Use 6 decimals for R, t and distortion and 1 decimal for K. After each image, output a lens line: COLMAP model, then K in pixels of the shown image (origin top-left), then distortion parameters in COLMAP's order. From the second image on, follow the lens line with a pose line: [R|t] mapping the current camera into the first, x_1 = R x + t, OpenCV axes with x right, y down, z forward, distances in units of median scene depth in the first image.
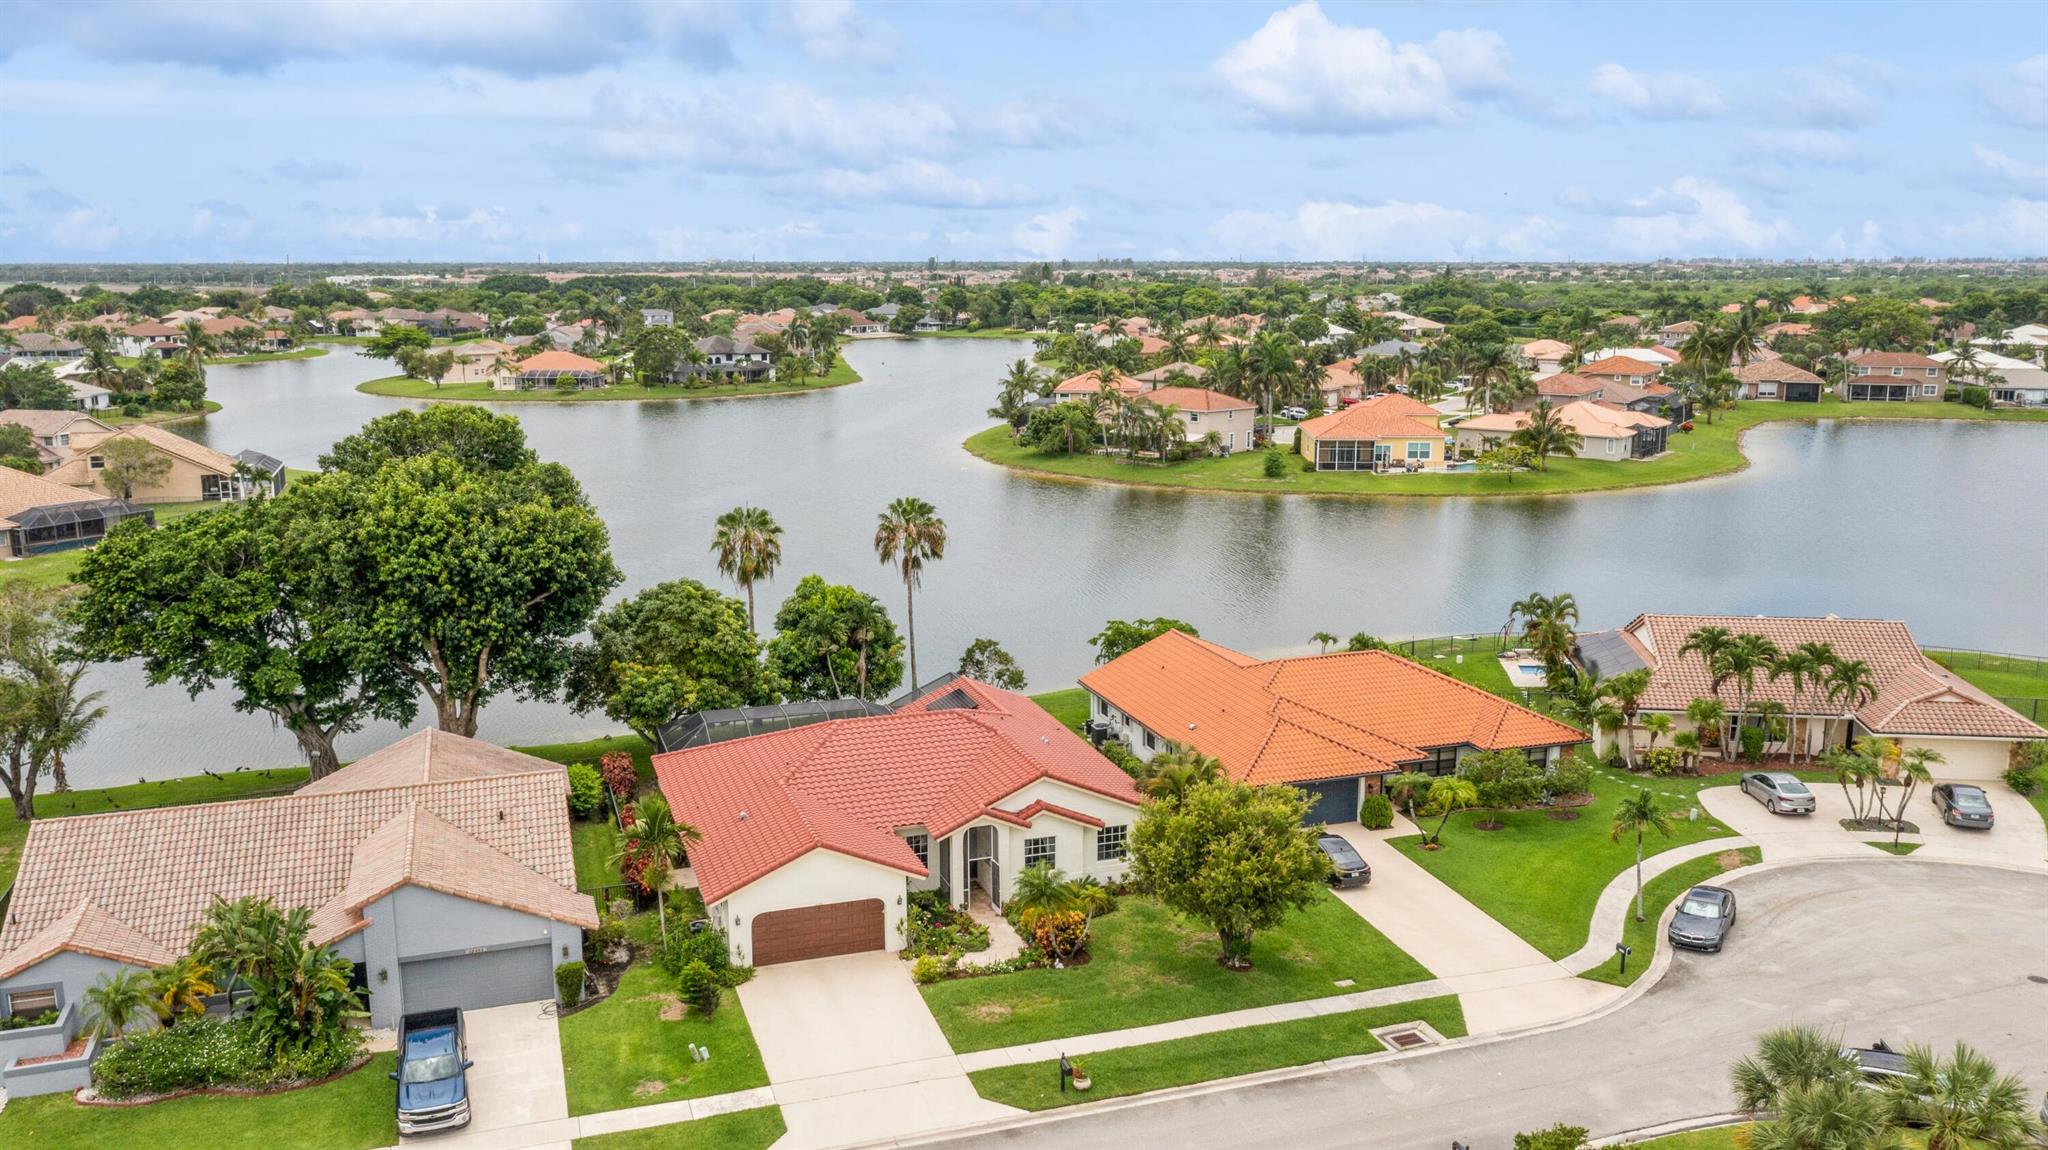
lens RADIAL K [[1676.3, 0, 1024.0], [0, 1676.3, 575.0], [0, 0, 1]] dist [0.000072, -0.000109]
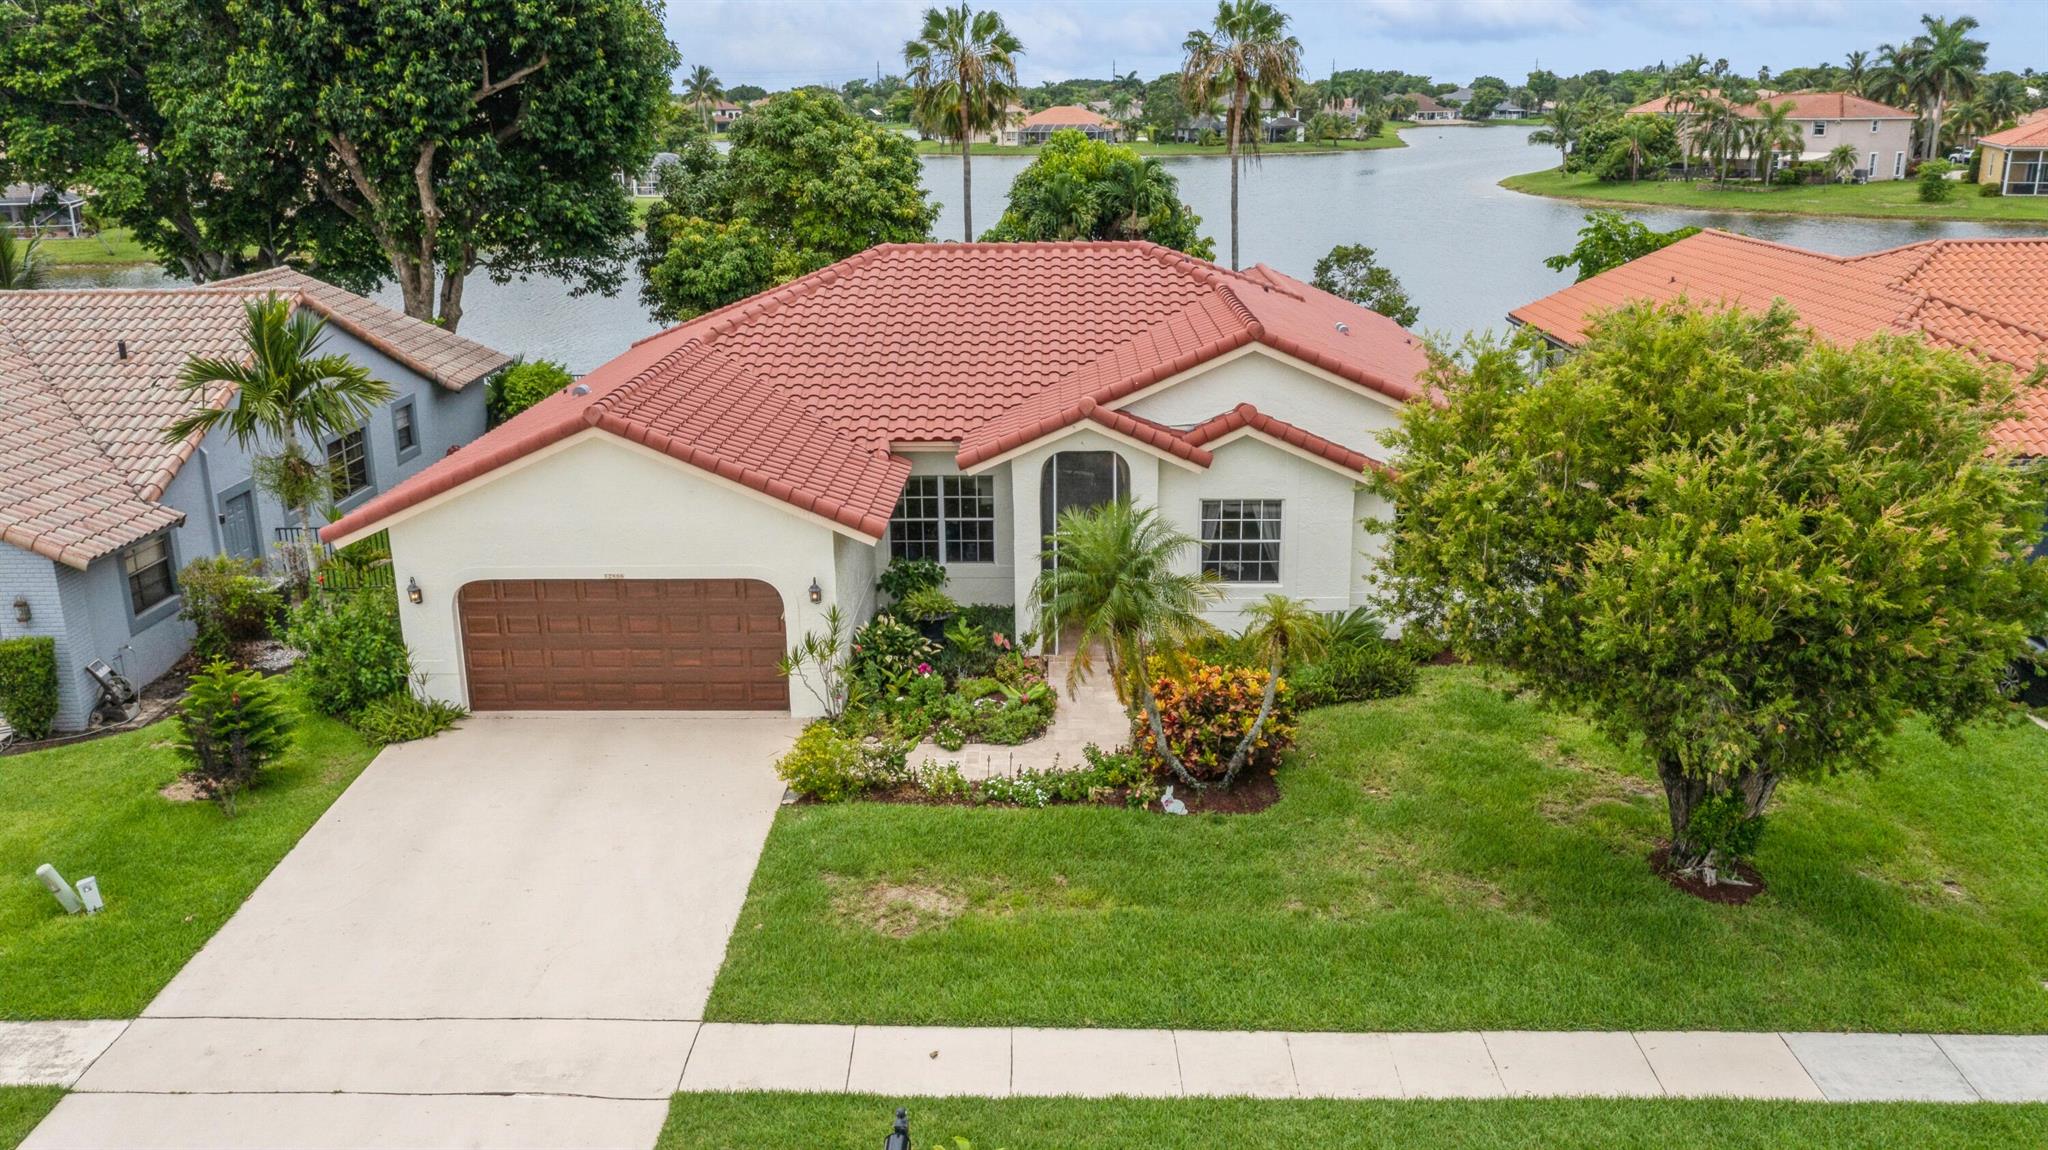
lens RADIAL K [[1676.3, 0, 1024.0], [0, 1676.3, 575.0], [0, 0, 1]] dist [0.000072, -0.000109]
pose [[0.942057, 0.091598, -0.322705, 0.094036], [-0.060300, 0.992568, 0.105704, 0.137136], [0.329989, -0.080120, 0.940579, 0.607924]]
